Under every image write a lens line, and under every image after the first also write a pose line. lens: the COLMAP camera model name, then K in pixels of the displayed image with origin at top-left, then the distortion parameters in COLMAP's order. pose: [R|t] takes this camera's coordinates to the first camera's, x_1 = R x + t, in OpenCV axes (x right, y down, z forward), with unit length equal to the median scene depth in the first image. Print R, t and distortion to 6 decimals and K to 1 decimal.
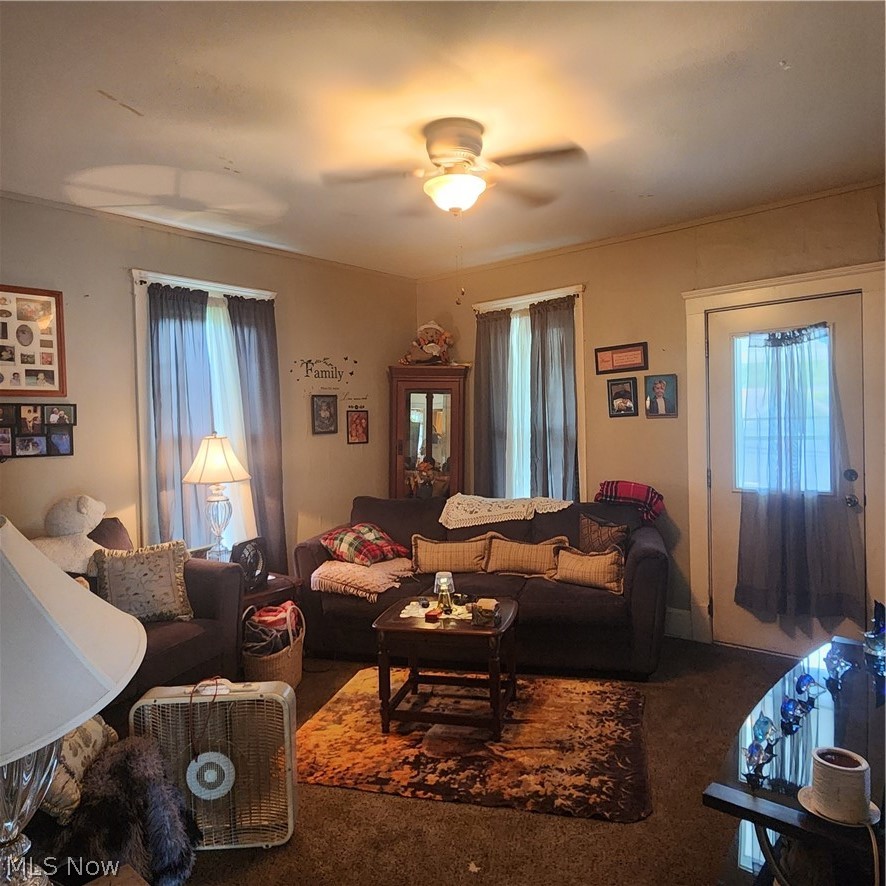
lens RADIAL K [[649.6, 0, 441.8], [0, 649.6, 440.2], [0, 0, 1]] dist [-0.003950, 0.002011]
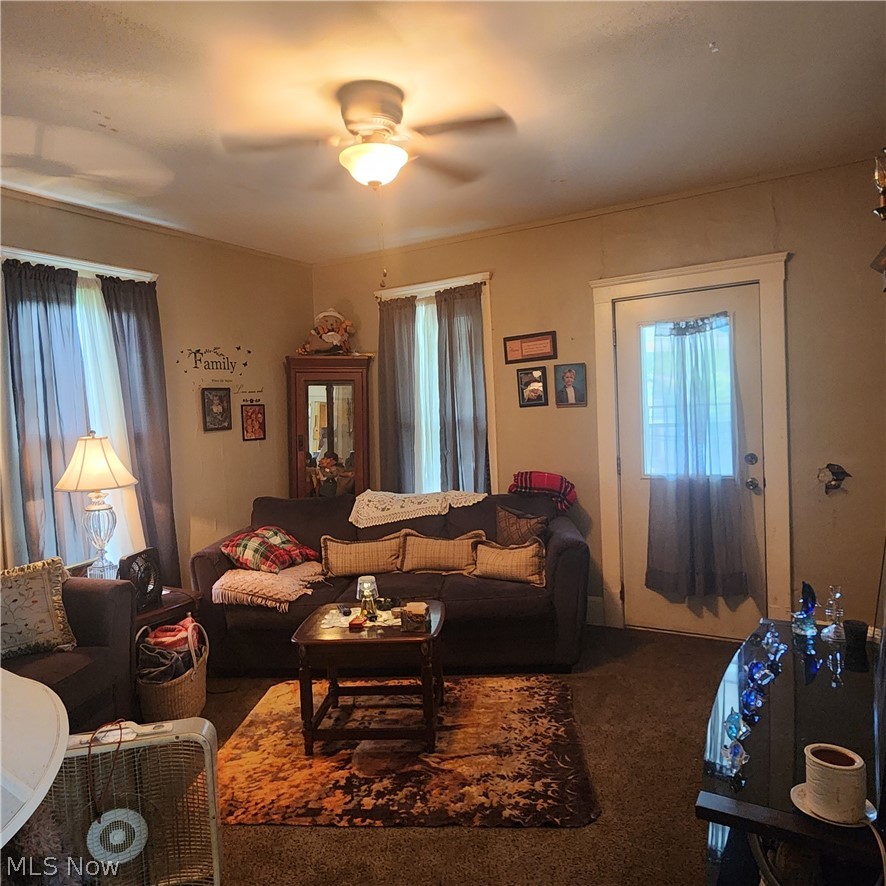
lens RADIAL K [[650.6, 0, 438.7], [0, 650.6, 444.2], [0, 0, 1]] dist [0.001917, -0.006340]
pose [[0.984477, -0.026351, 0.173527, -0.045449], [0.023168, 0.999525, 0.020346, -0.002808], [-0.173980, -0.016010, 0.984619, 0.057670]]
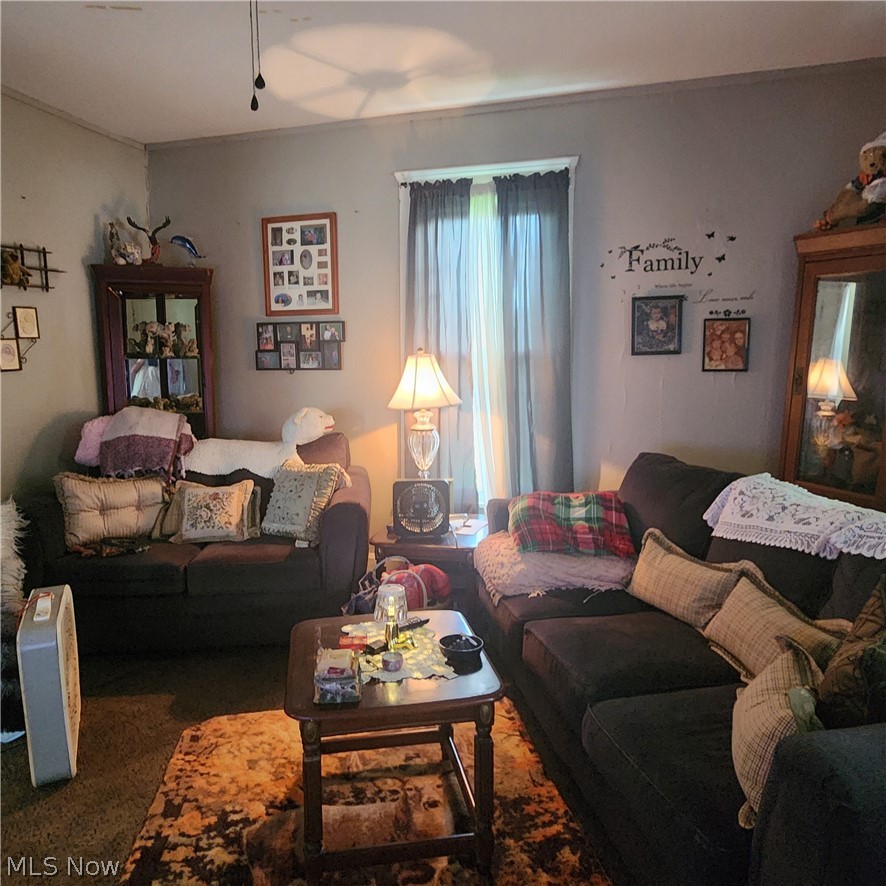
lens RADIAL K [[656.3, 0, 445.0], [0, 656.3, 439.6], [0, 0, 1]] dist [-0.001051, 0.001585]
pose [[0.427549, 0.131085, -0.894438, 0.482663], [-0.023906, 0.990724, 0.133769, -0.011903], [0.903676, -0.035811, 0.426717, 0.697478]]
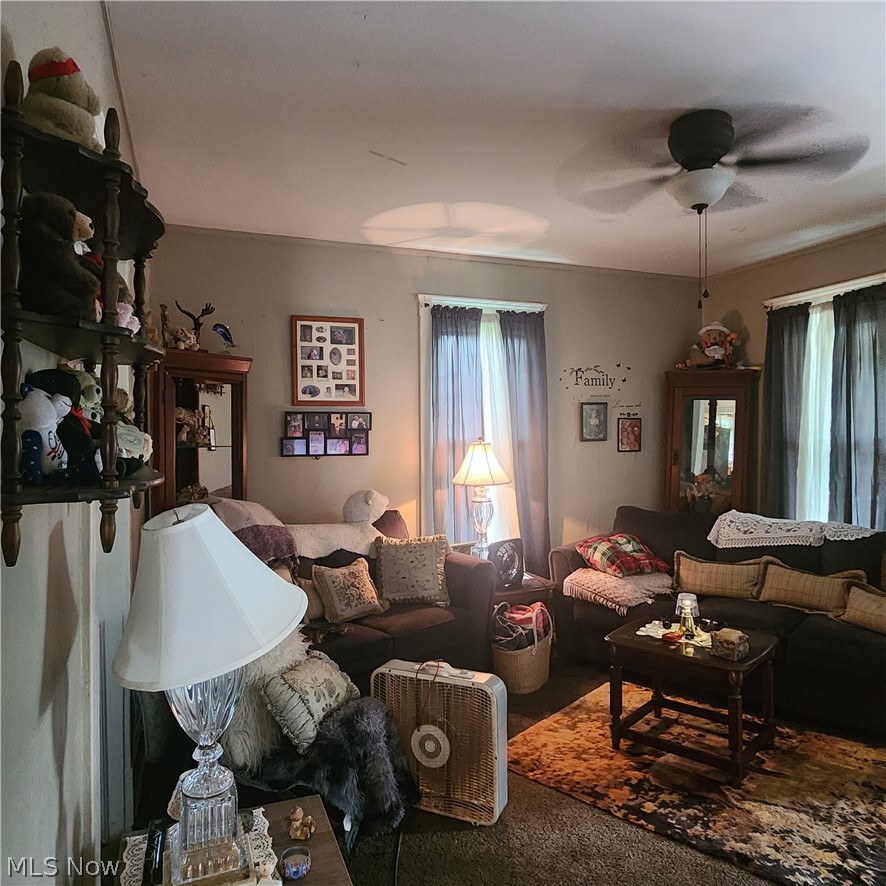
lens RADIAL K [[649.6, 0, 441.8], [0, 649.6, 440.2], [0, 0, 1]] dist [-0.003950, 0.002011]
pose [[0.887999, 0.023355, -0.459253, 0.100114], [-0.025250, 0.999679, 0.002016, -0.010160], [0.459152, 0.009806, 0.888303, 0.001687]]
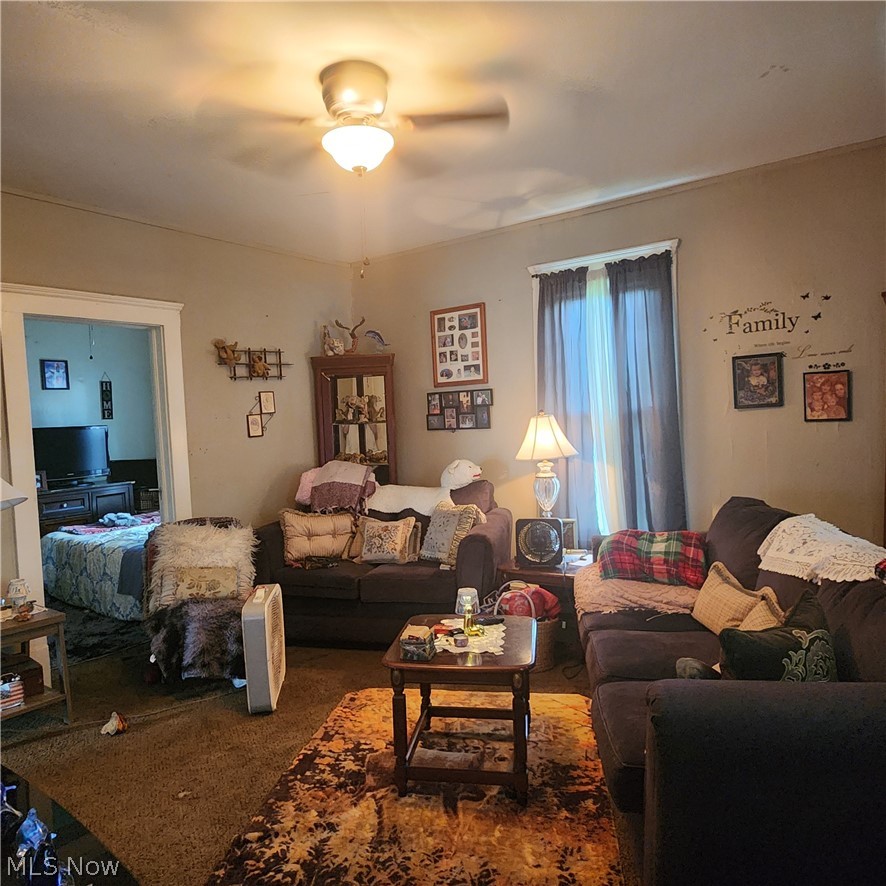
lens RADIAL K [[656.3, 0, 445.0], [0, 656.3, 439.6], [0, 0, 1]] dist [-0.001051, 0.001585]
pose [[0.100181, 0.056129, -0.993385, 0.726104], [0.019584, 0.998103, 0.058370, -0.033040], [0.994776, -0.025302, 0.098892, 0.787527]]
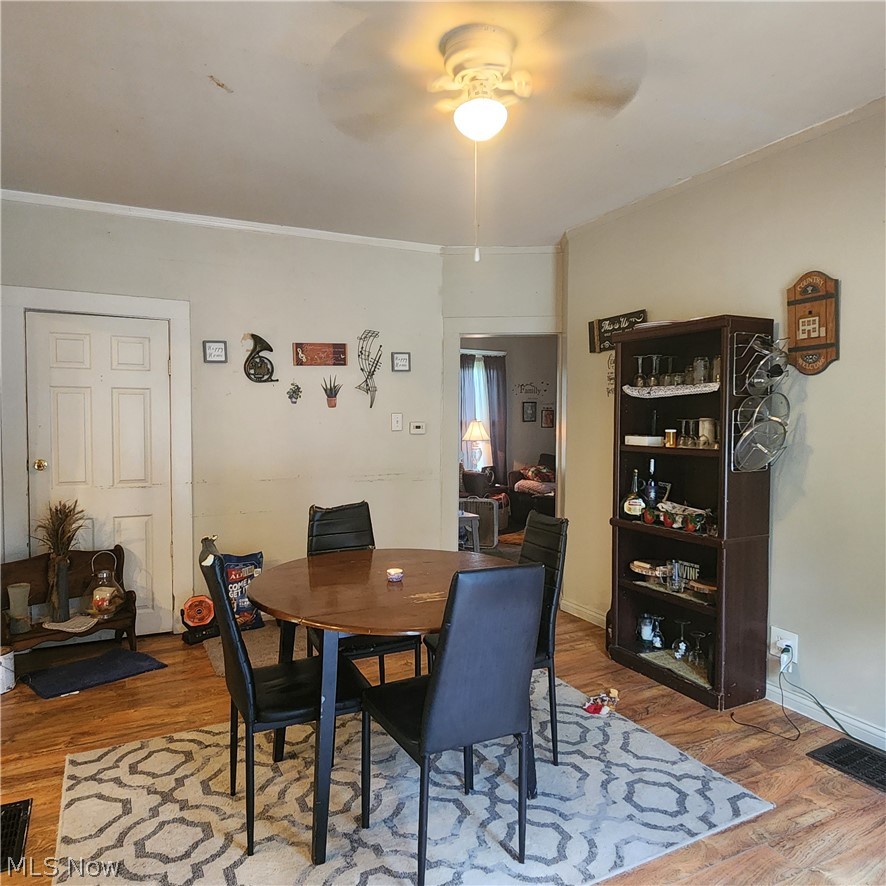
lens RADIAL K [[656.3, 0, 445.0], [0, 656.3, 439.6], [0, 0, 1]] dist [-0.001051, 0.001585]
pose [[0.927656, 0.039407, -0.371350, 0.438678], [-0.035825, 0.999221, 0.016542, 0.027180], [0.371713, -0.002042, 0.928345, -1.268268]]
